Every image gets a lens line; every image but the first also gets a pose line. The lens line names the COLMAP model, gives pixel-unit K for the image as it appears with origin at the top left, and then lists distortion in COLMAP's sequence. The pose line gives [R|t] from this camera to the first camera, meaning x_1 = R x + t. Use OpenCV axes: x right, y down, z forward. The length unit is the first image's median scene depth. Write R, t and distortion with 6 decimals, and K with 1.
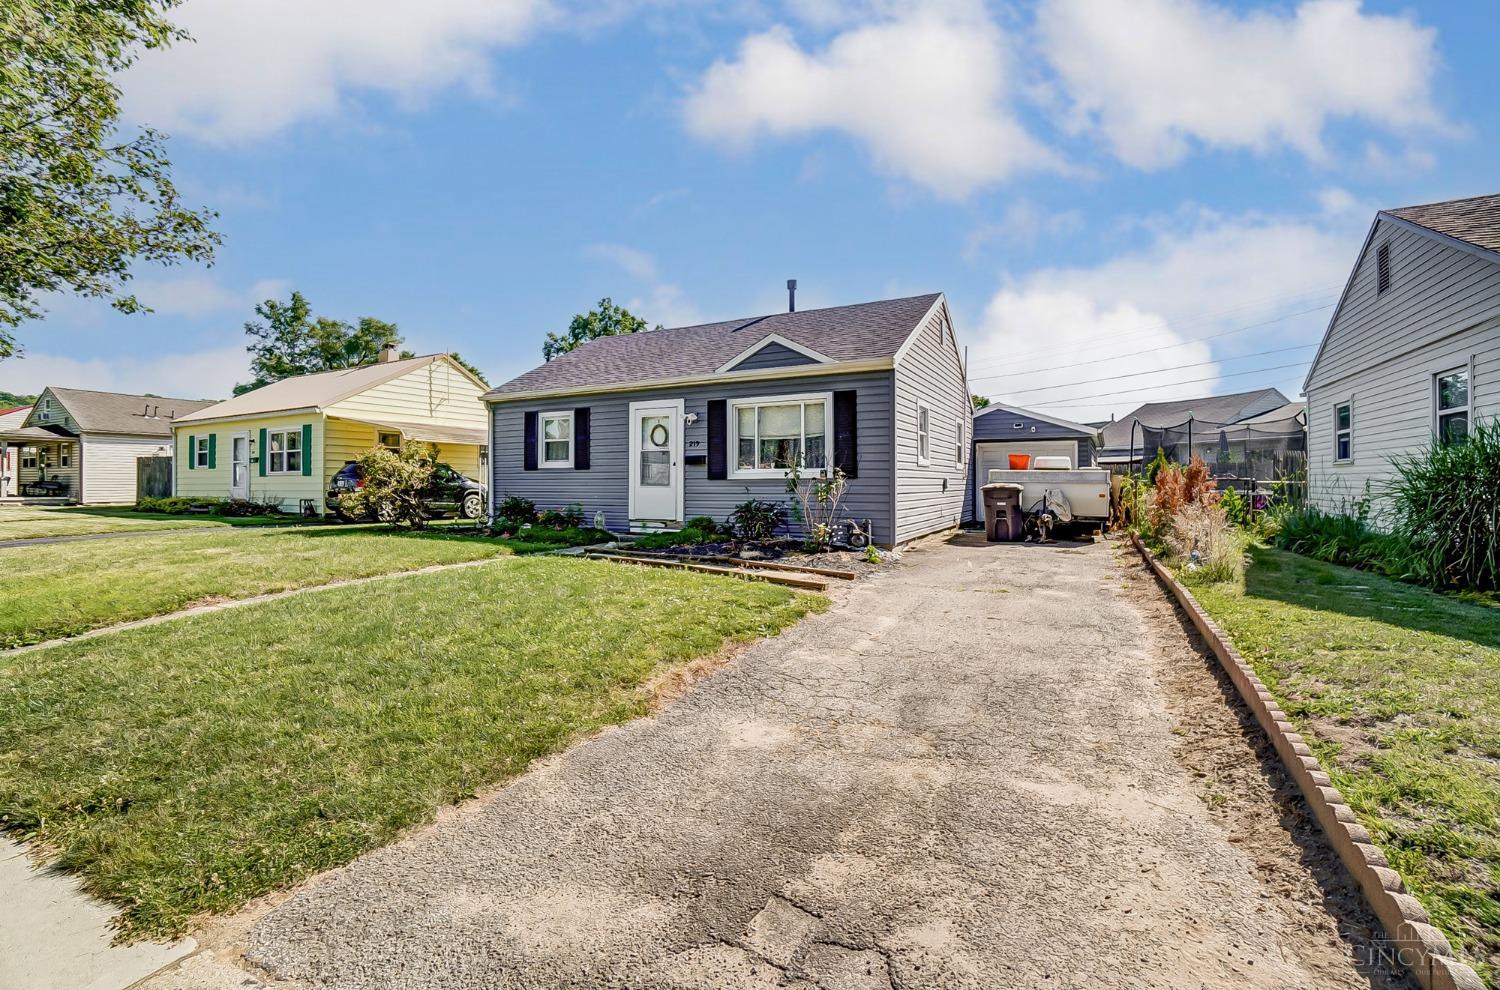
lens RADIAL K [[677.2, 0, 750.4], [0, 677.2, 473.1], [0, 0, 1]] dist [-0.042403, 0.013810]
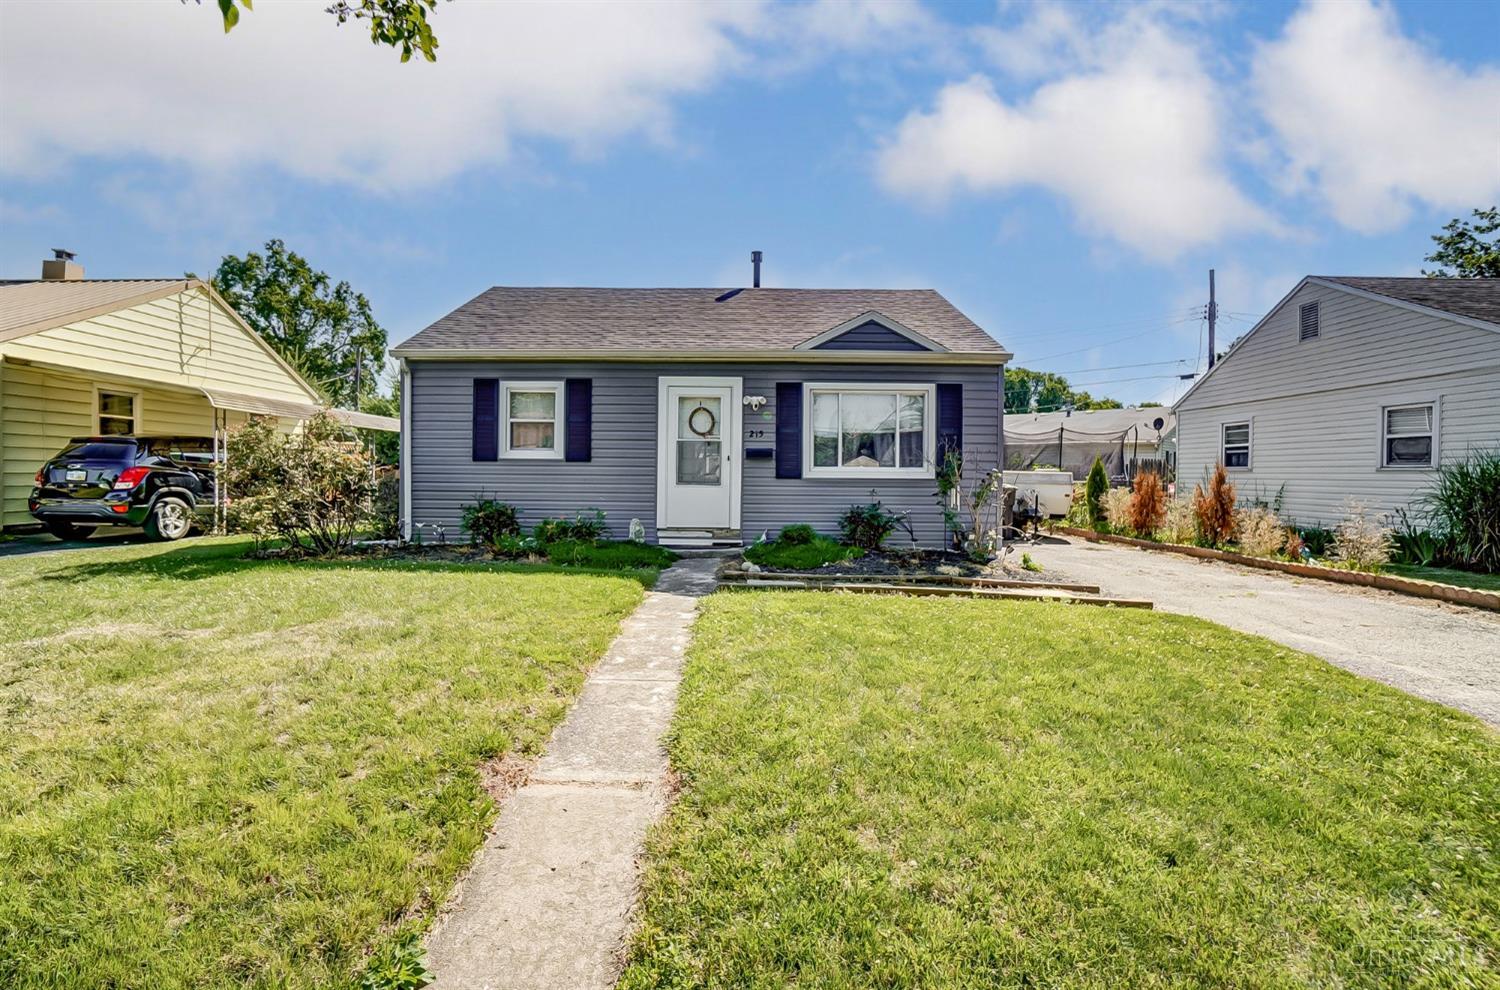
lens RADIAL K [[677.2, 0, 750.4], [0, 677.2, 473.1], [0, 0, 1]] dist [-0.042403, 0.013810]
pose [[0.885801, 0.012804, 0.463889, -0.460568], [-0.017766, 0.999822, 0.006328, -0.001324], [-0.463725, -0.013847, 0.885871, 0.279431]]
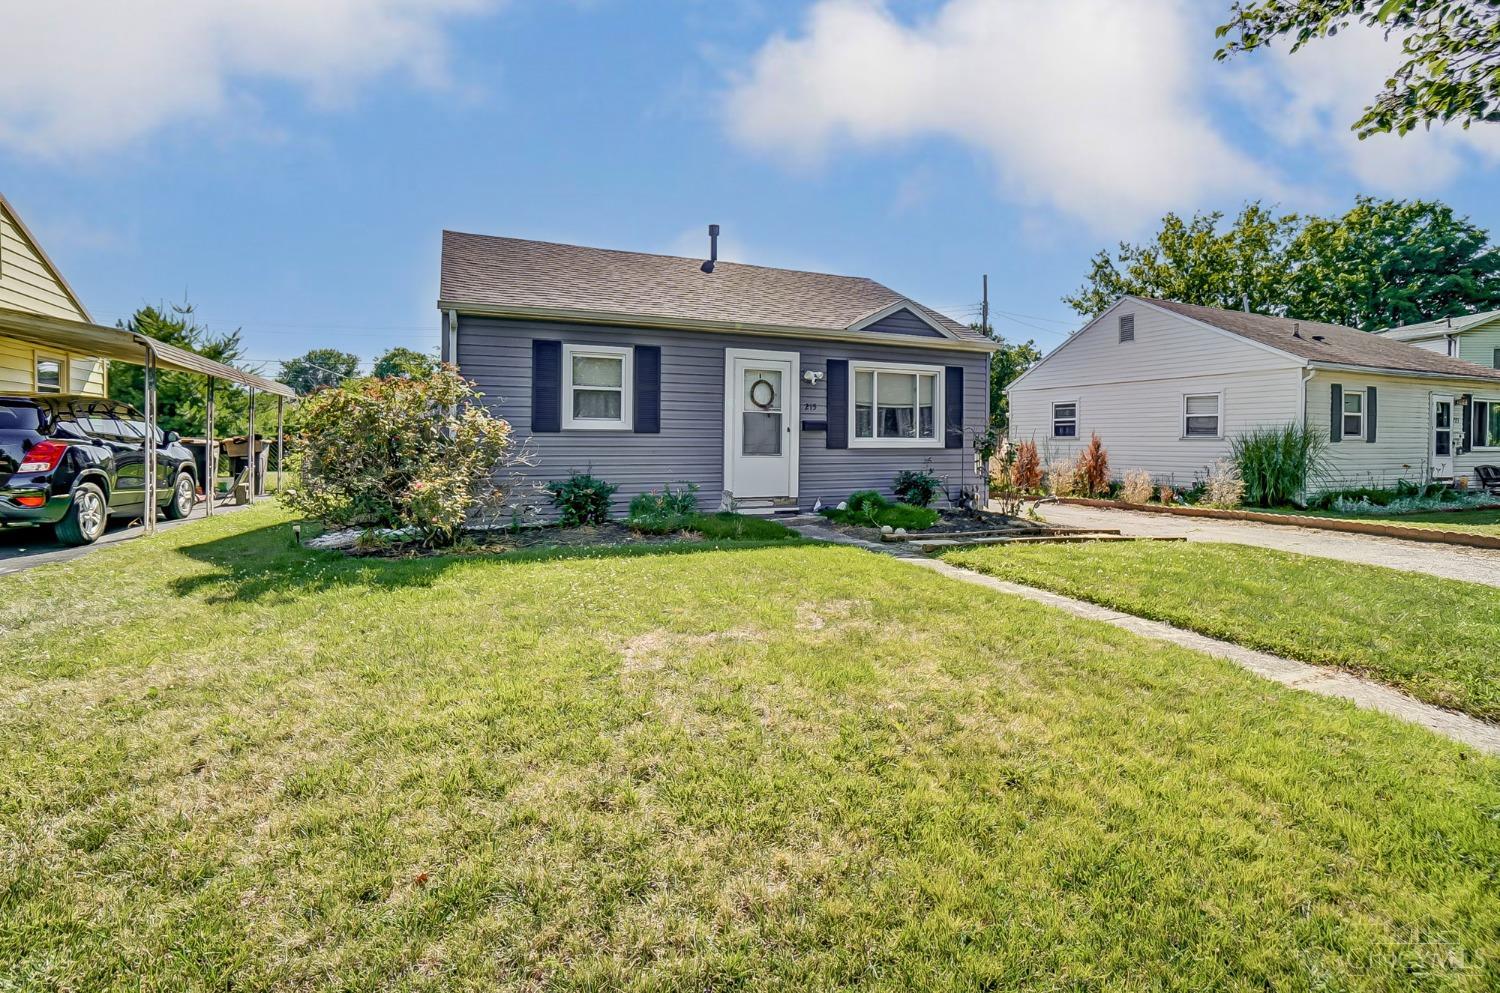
lens RADIAL K [[683.0, 0, 749.3], [0, 683.0, 448.8], [0, 0, 1]] dist [-0.032370, 0.000123]
pose [[0.623816, 0.000436, 0.781571, -0.802095], [-0.016053, 0.999796, 0.012255, 0.000645], [-0.781406, -0.020192, 0.623696, 0.511781]]
